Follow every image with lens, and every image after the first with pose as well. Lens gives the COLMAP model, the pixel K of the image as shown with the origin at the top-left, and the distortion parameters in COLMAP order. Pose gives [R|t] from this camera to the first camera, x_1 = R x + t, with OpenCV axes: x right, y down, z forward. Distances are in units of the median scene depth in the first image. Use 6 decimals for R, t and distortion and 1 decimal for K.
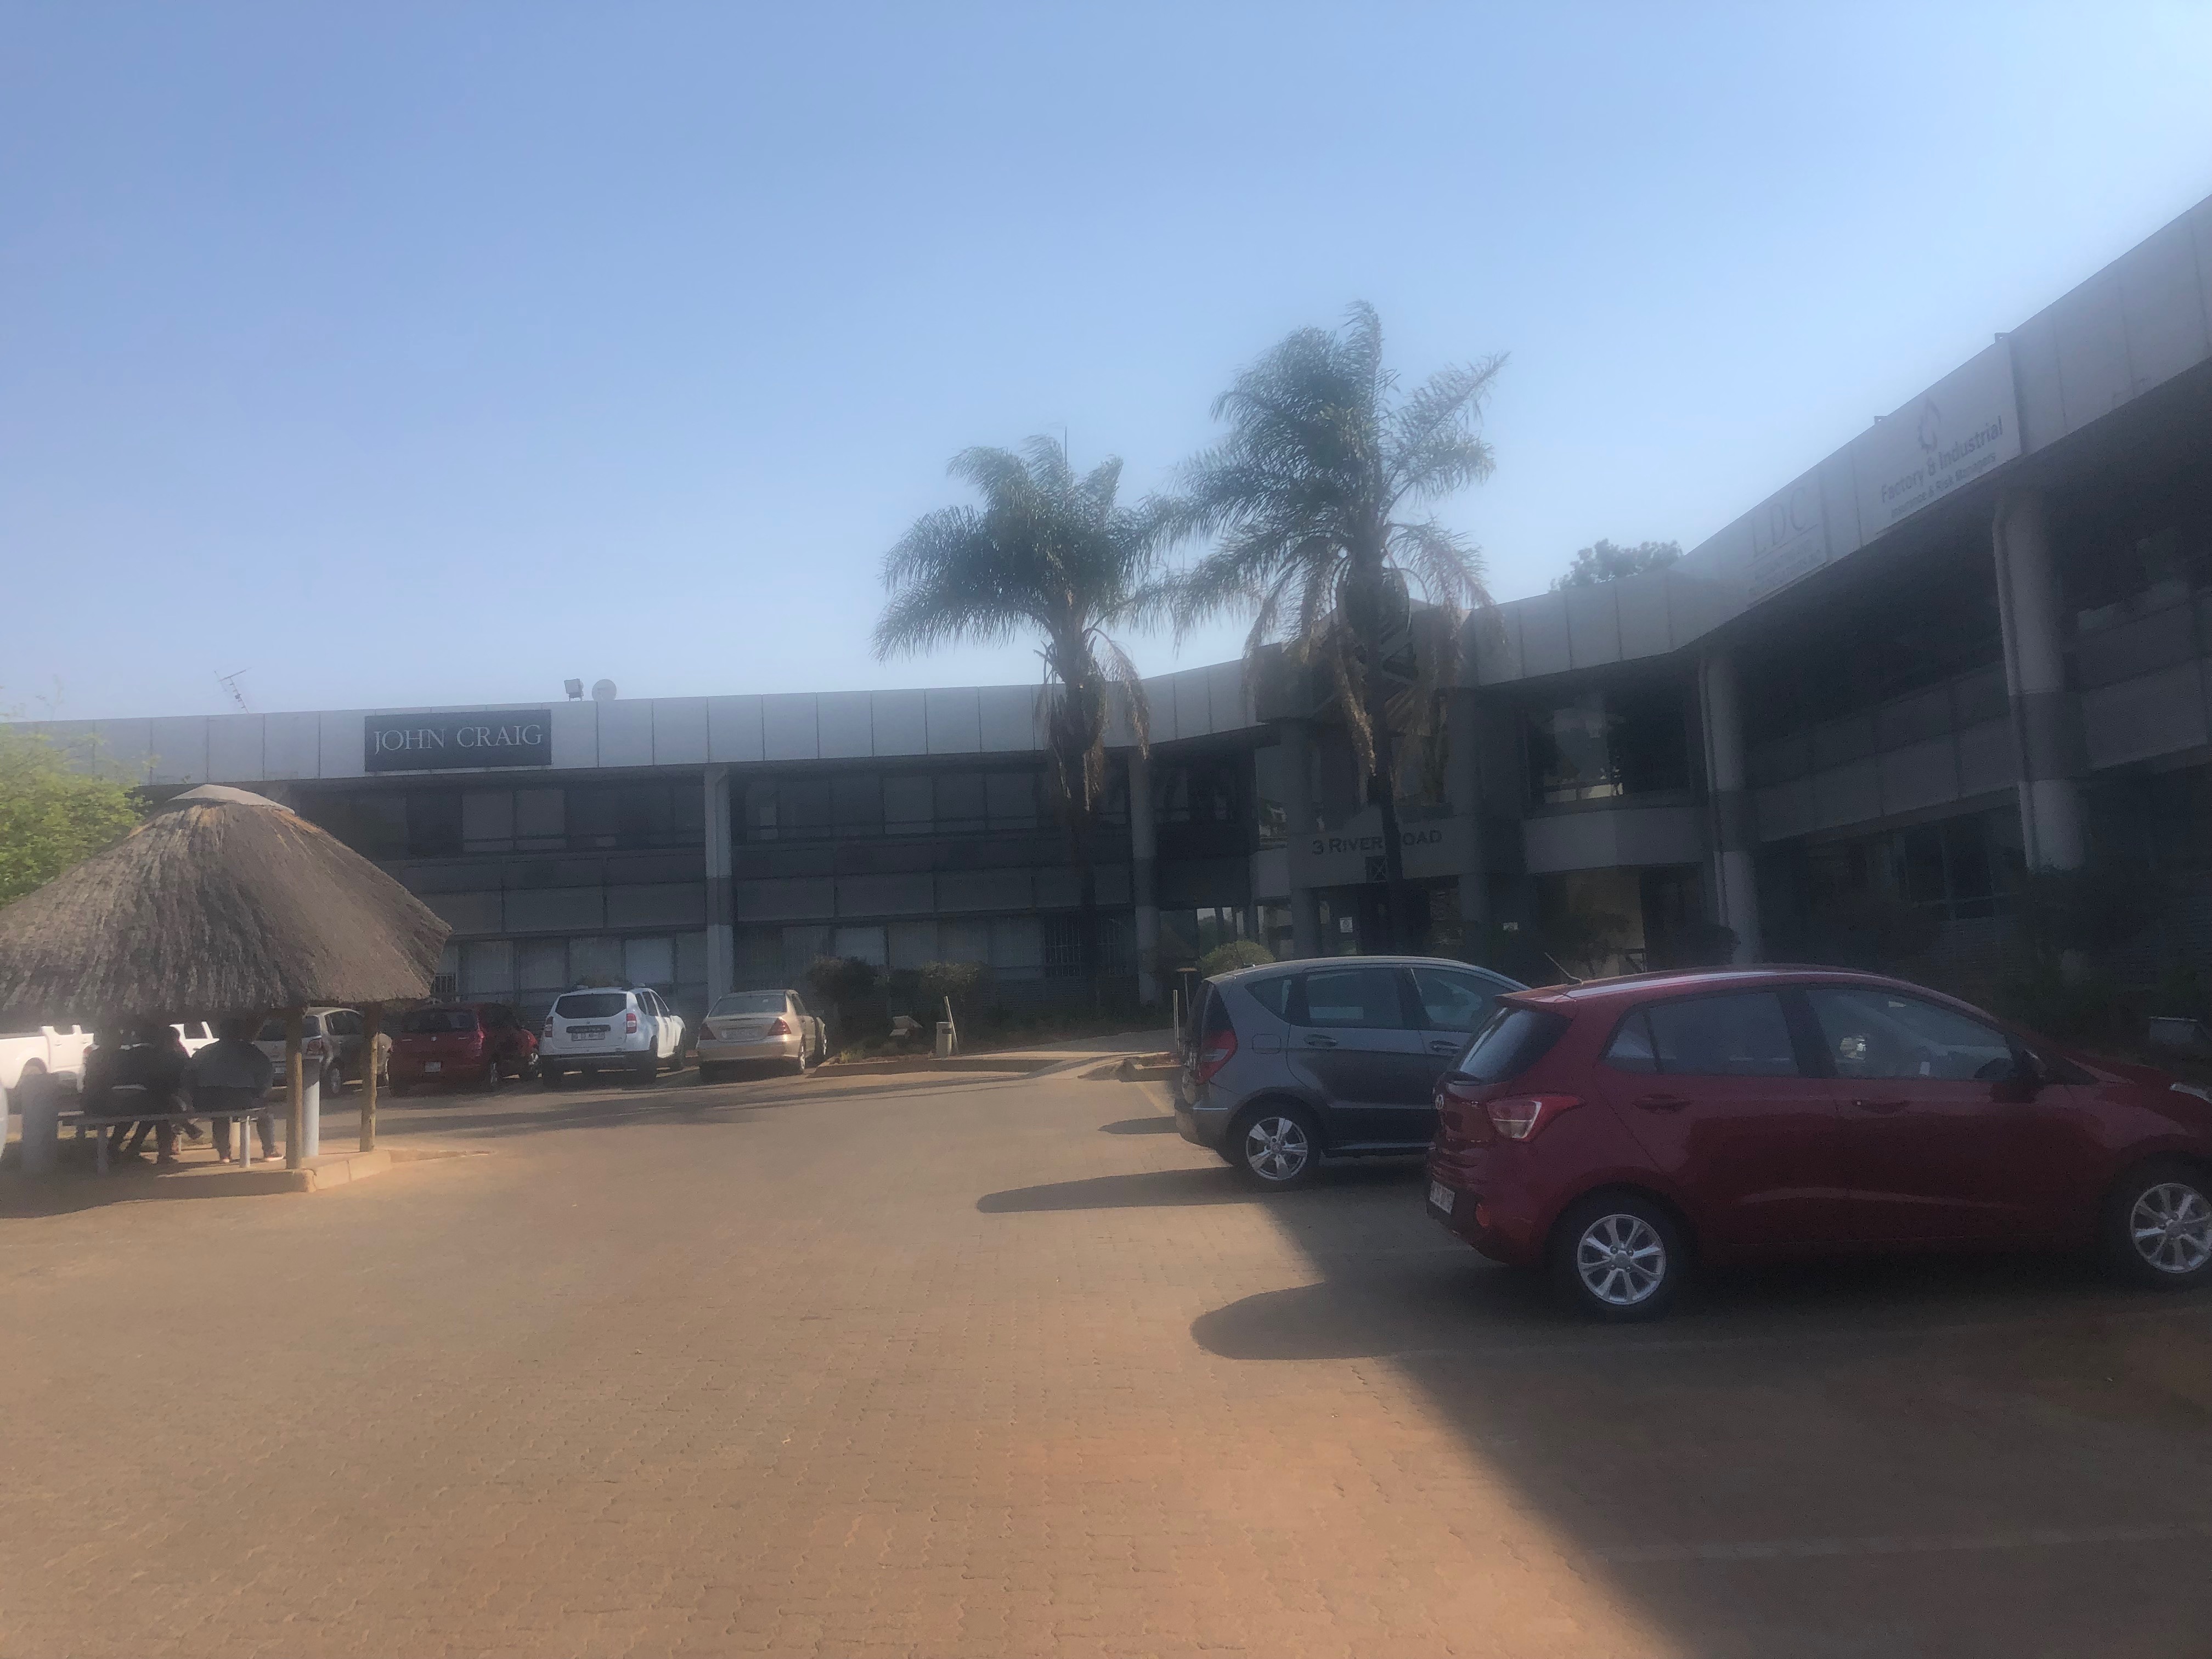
lens RADIAL K [[1803.9, 0, 1104.1], [0, 1803.9, 769.1], [0, 0, 1]] dist [-0.029201, -0.006155]
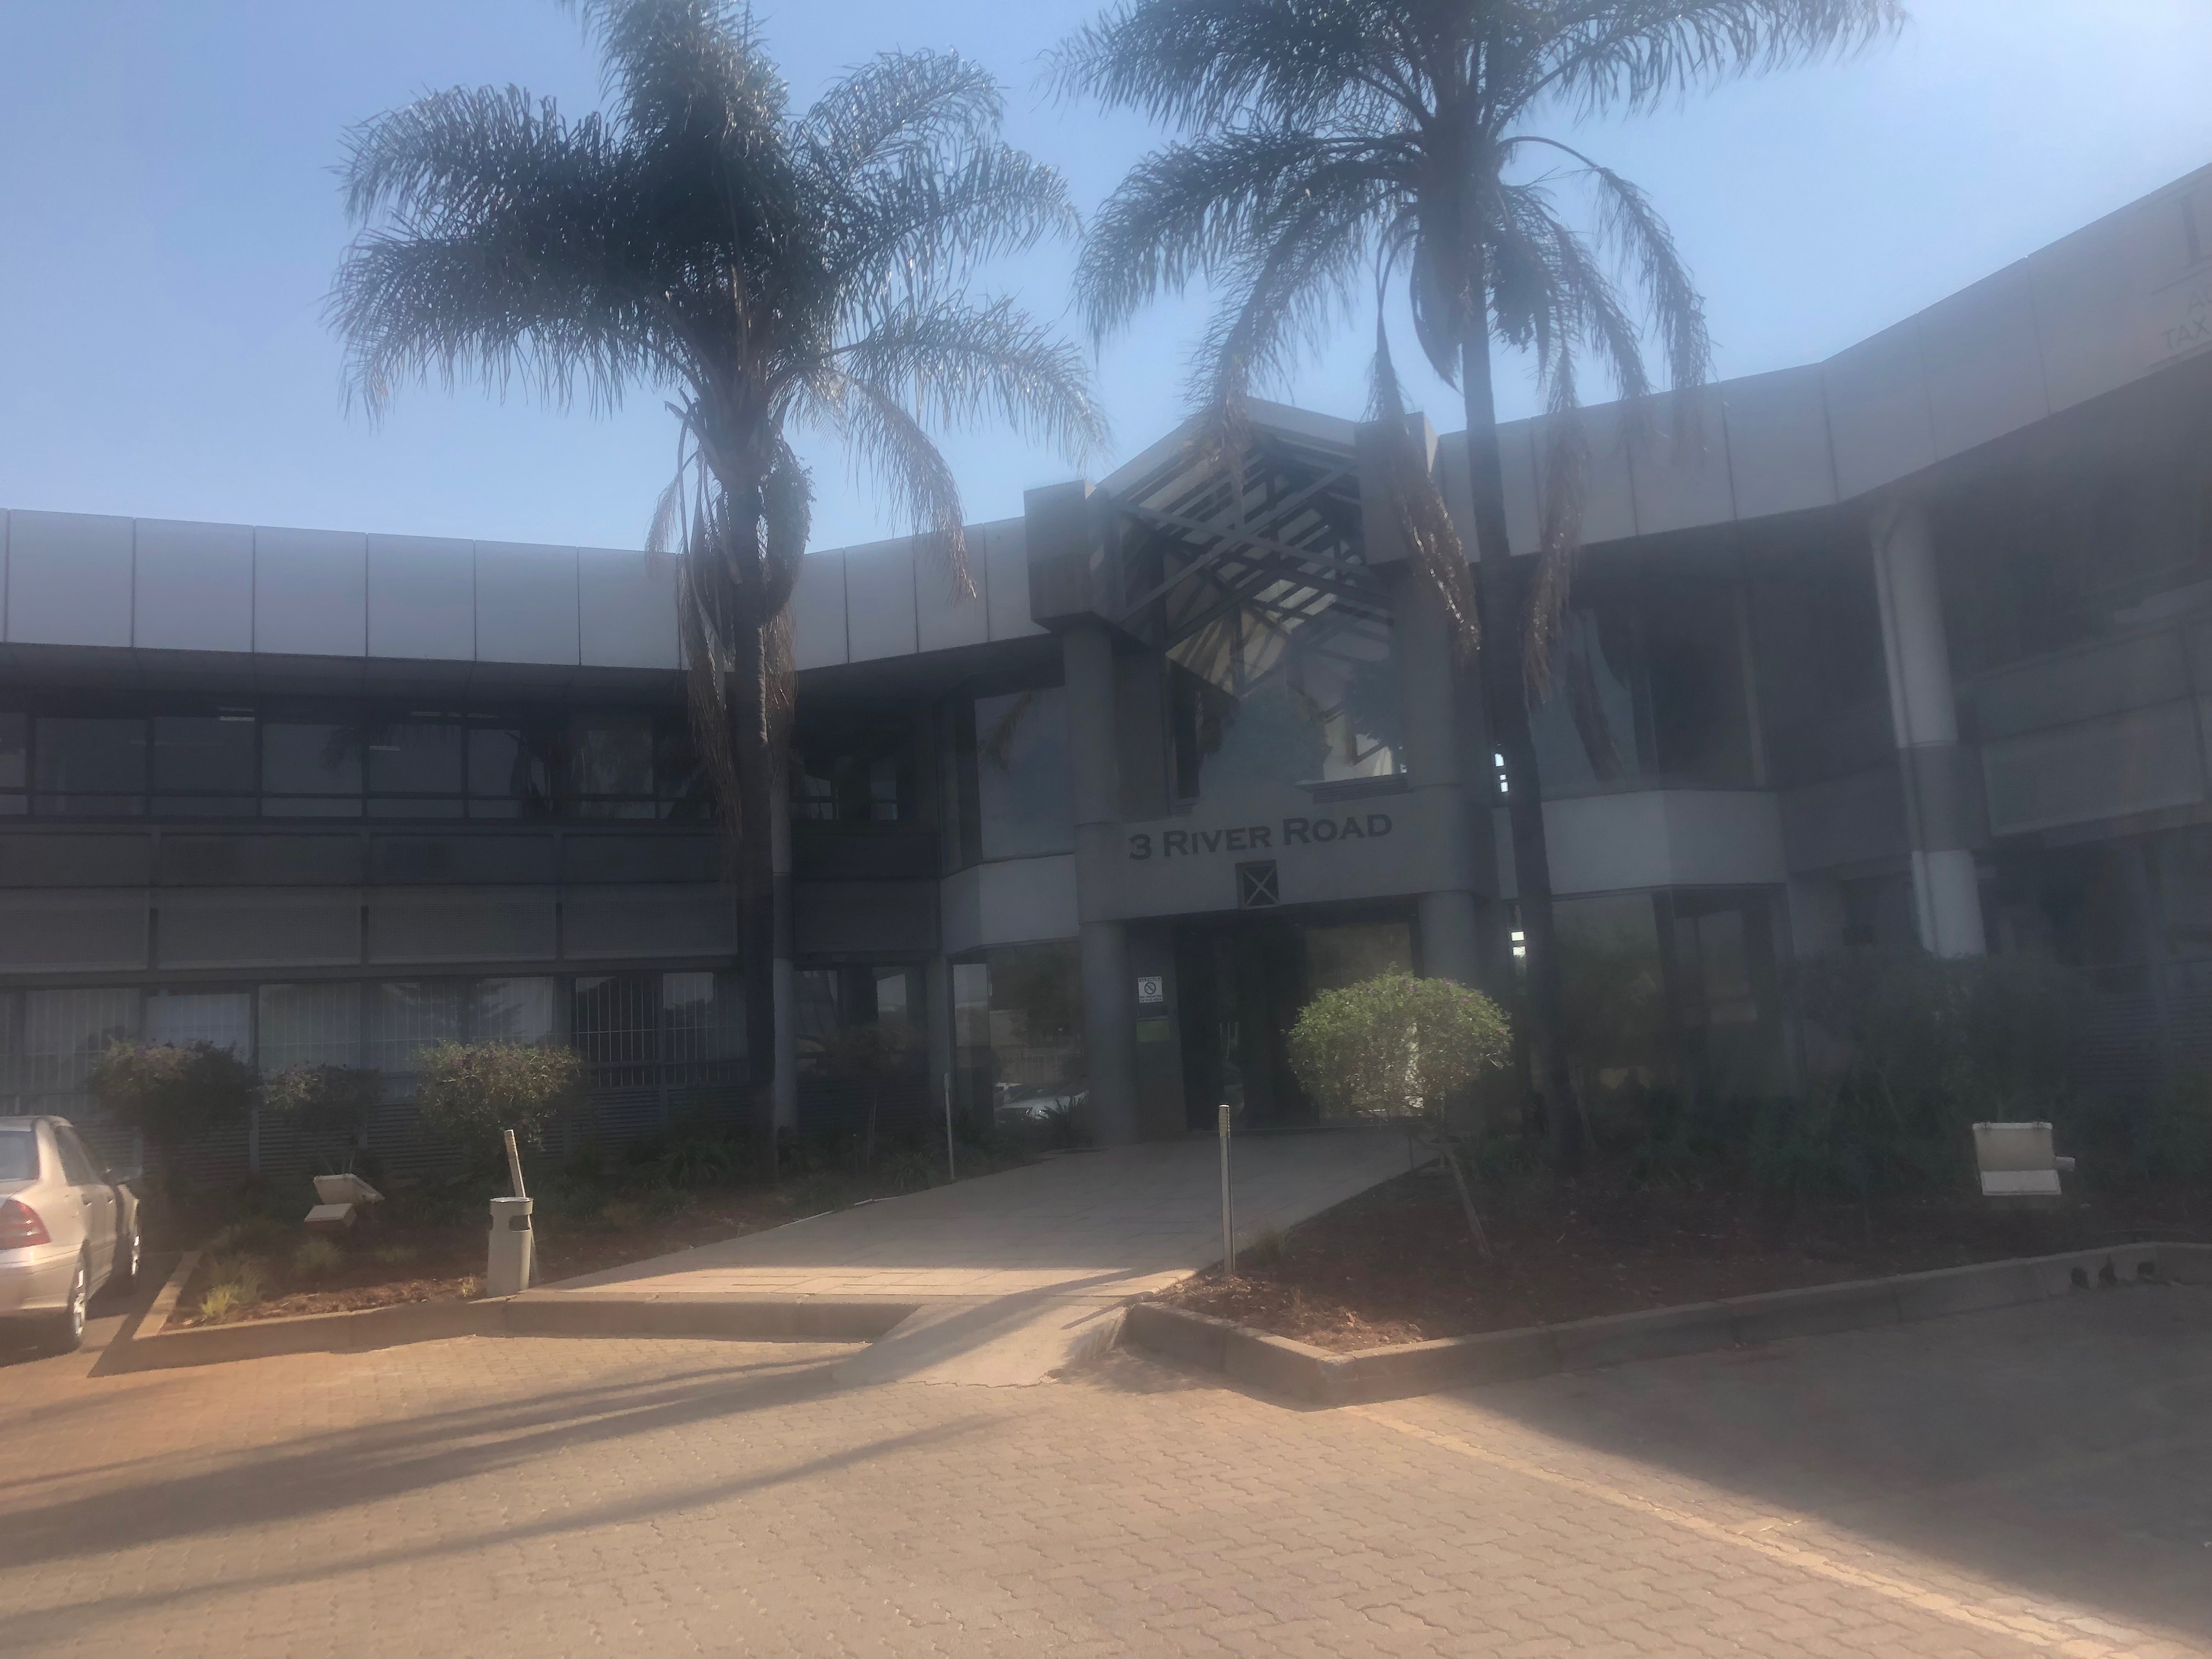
lens RADIAL K [[1803.9, 0, 1104.1], [0, 1803.9, 769.1], [0, 0, 1]] dist [-0.029201, -0.006155]
pose [[0.934643, 0.054840, 0.351333, -0.100729], [-0.030970, 0.996836, -0.073208, 0.069259], [-0.354236, 0.057543, 0.933384, 0.554470]]
